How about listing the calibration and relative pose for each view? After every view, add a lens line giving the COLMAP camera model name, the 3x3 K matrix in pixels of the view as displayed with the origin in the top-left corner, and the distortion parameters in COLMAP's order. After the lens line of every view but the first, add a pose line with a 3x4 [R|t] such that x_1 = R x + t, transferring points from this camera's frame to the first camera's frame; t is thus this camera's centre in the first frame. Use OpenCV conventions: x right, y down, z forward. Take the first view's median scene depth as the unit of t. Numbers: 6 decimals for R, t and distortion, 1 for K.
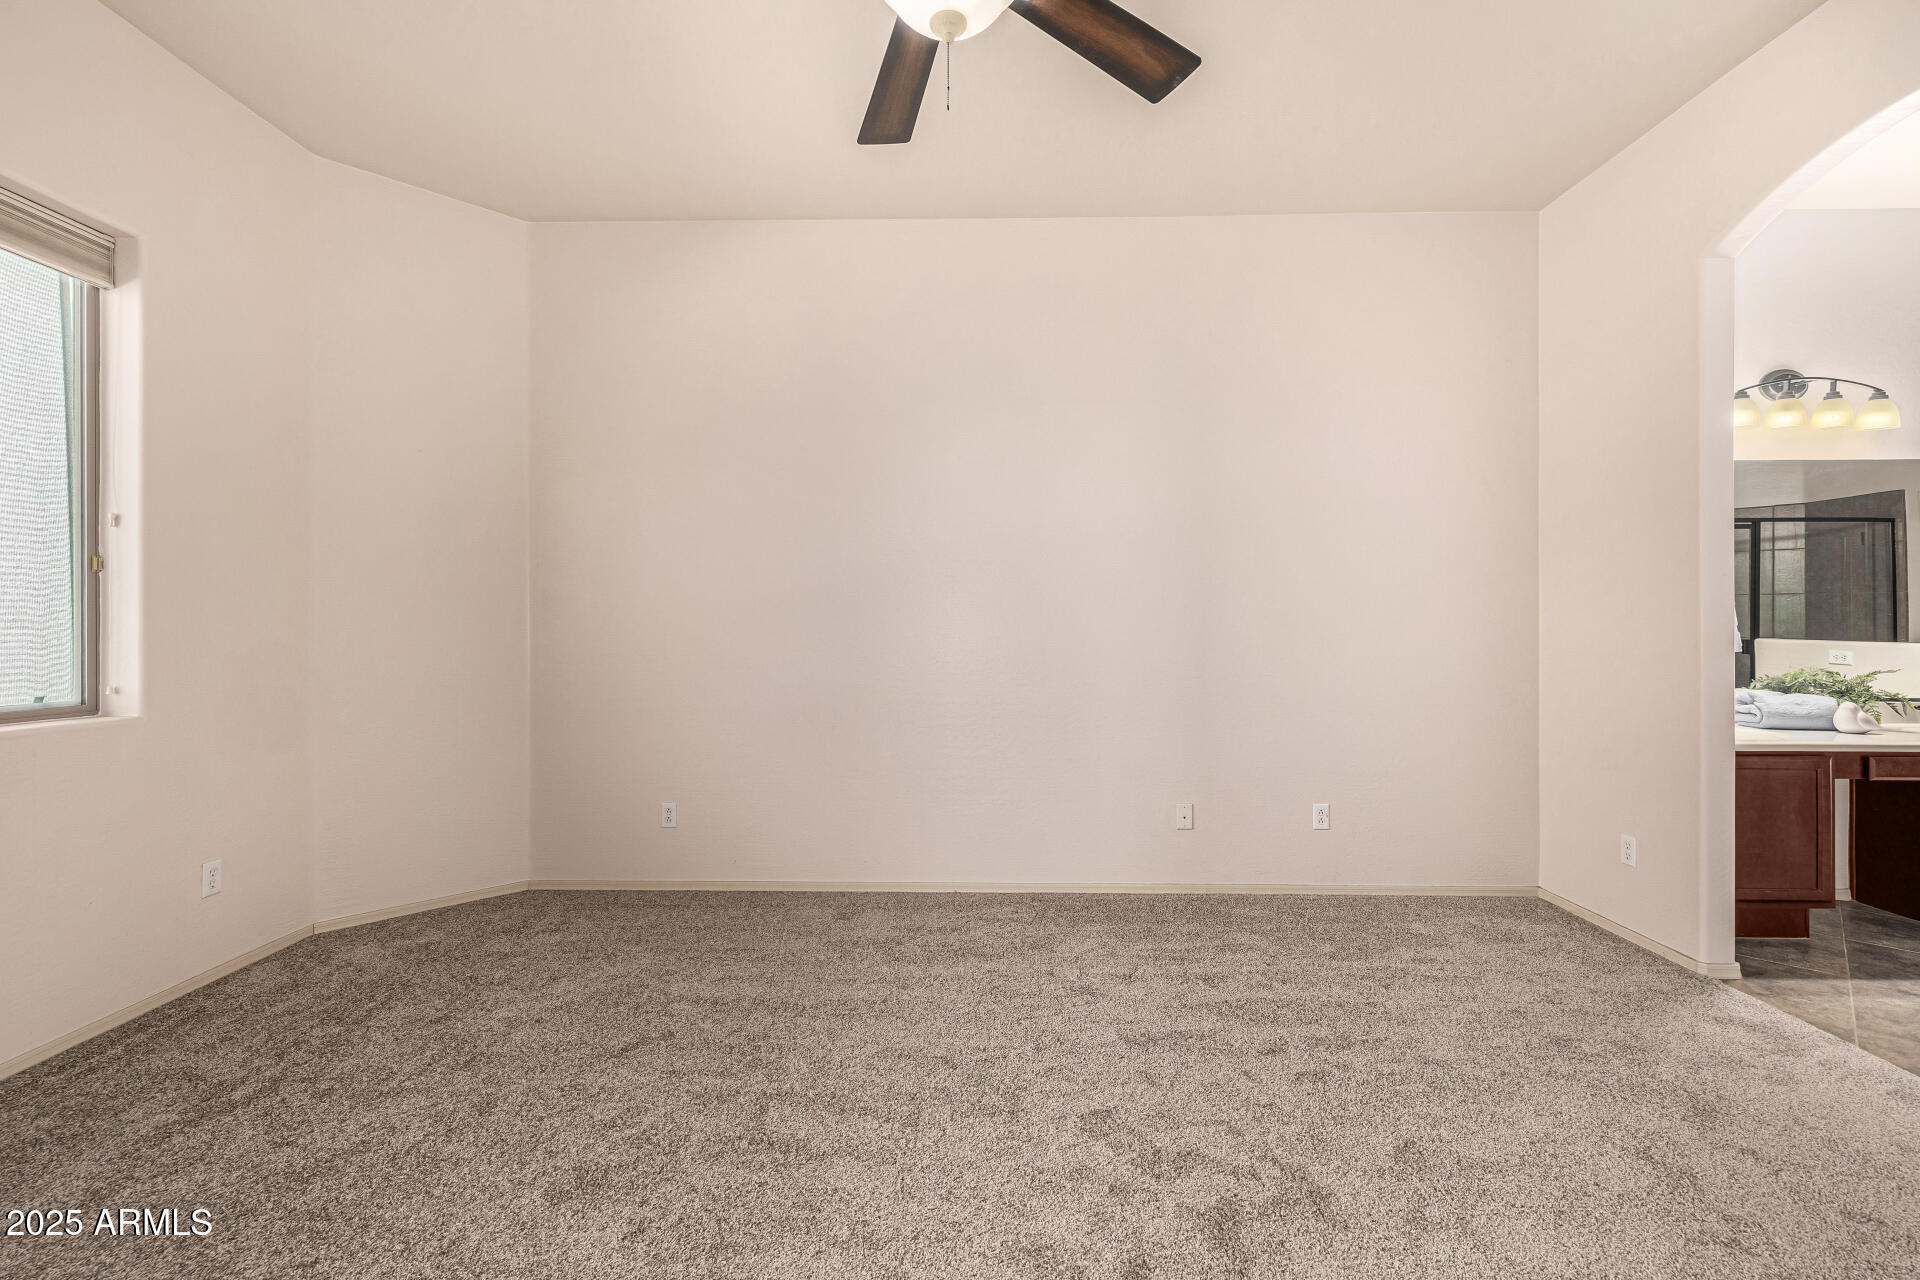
lens RADIAL K [[809.7, 0, 964.3], [0, 809.7, 632.7], [0, 0, 1]] dist [0.002019, 0.000403]
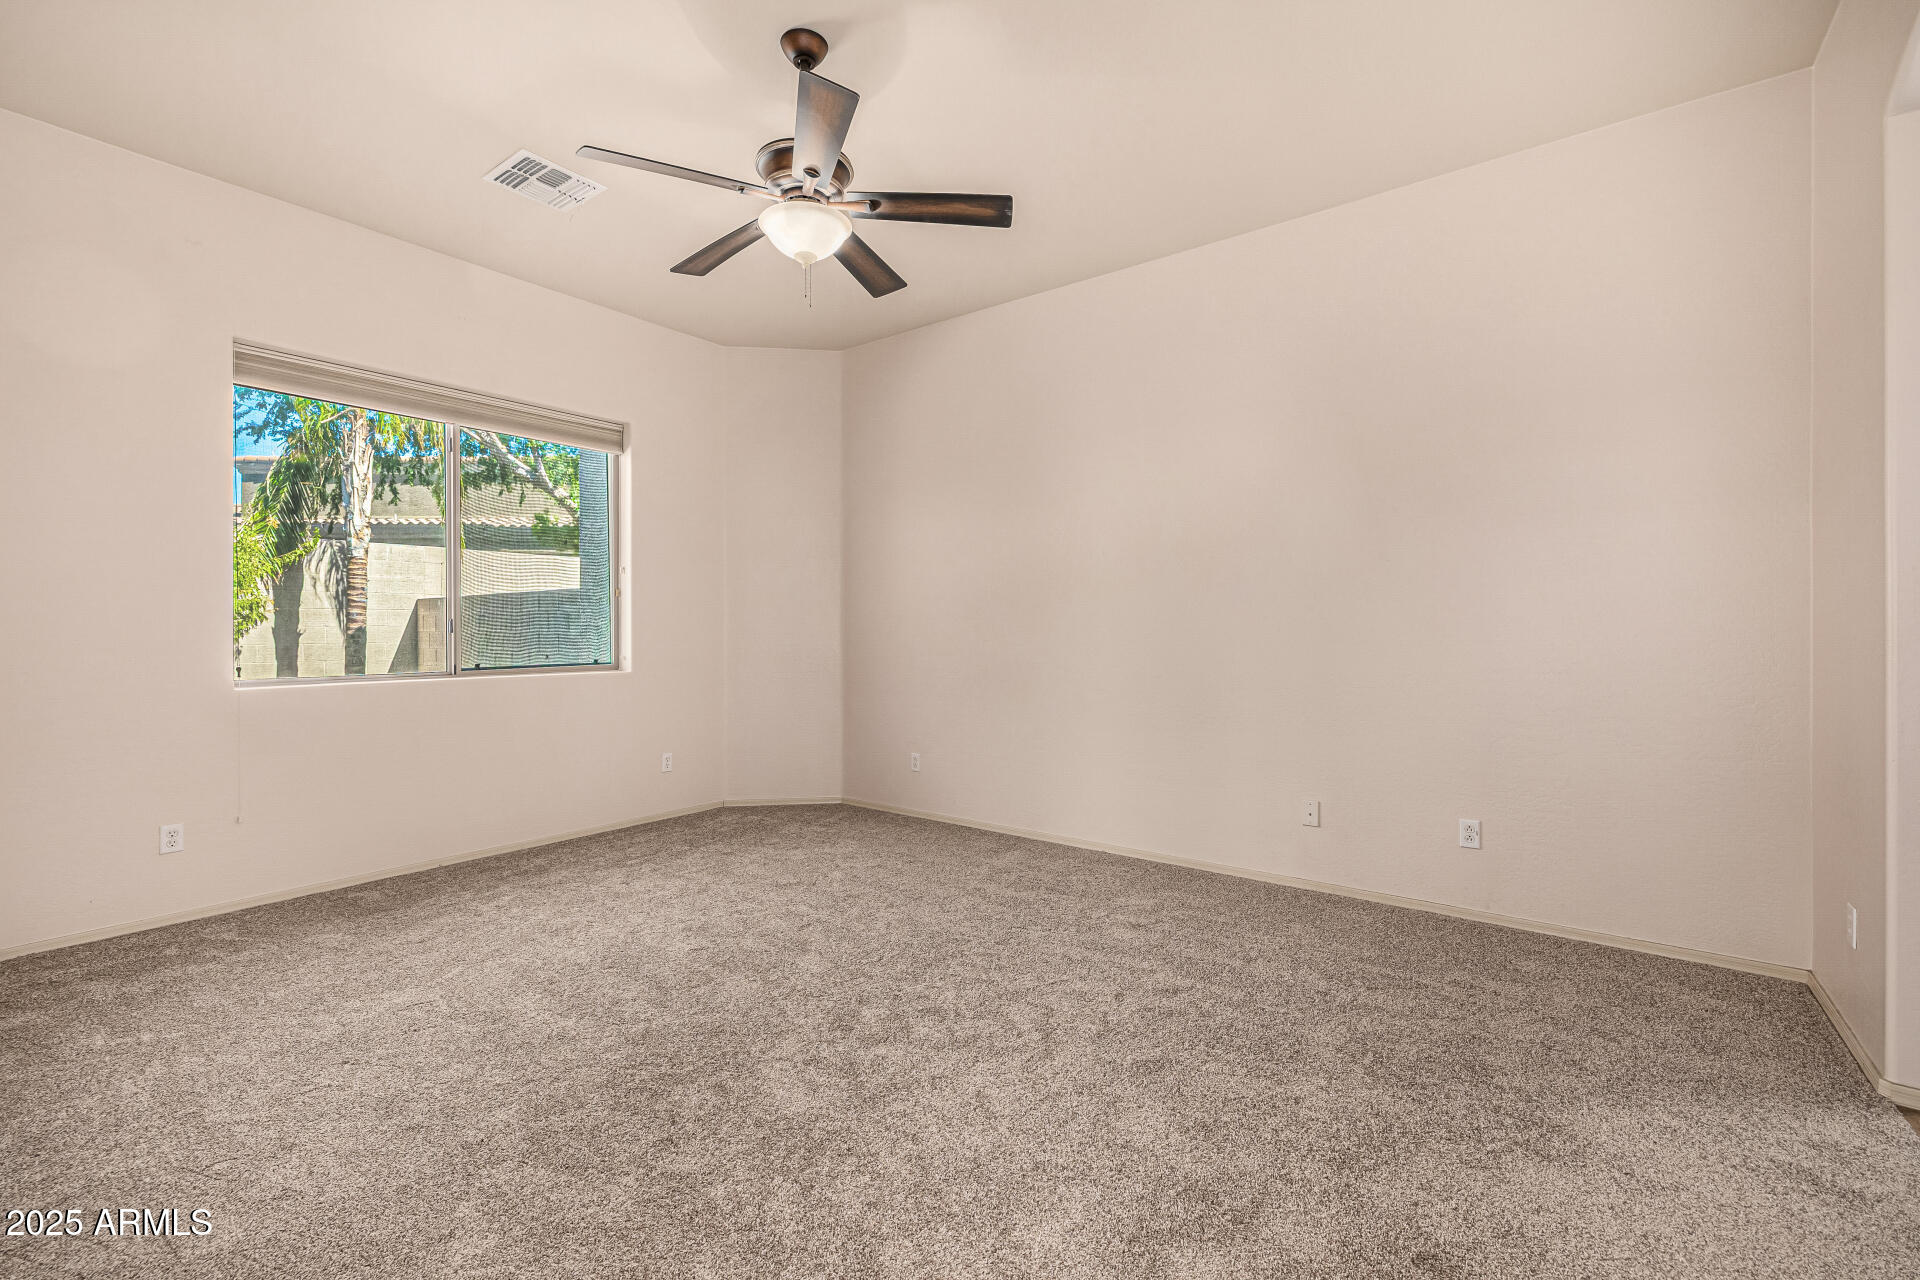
lens RADIAL K [[809.7, 0, 963.0], [0, 809.7, 635.2], [0, 0, 1]] dist [0.002019, 0.000403]
pose [[0.807665, 0.004959, -0.589621, 0.628306], [-0.003273, 0.999987, 0.003927, 0.005580], [0.589633, -0.001242, 0.807670, -0.074658]]
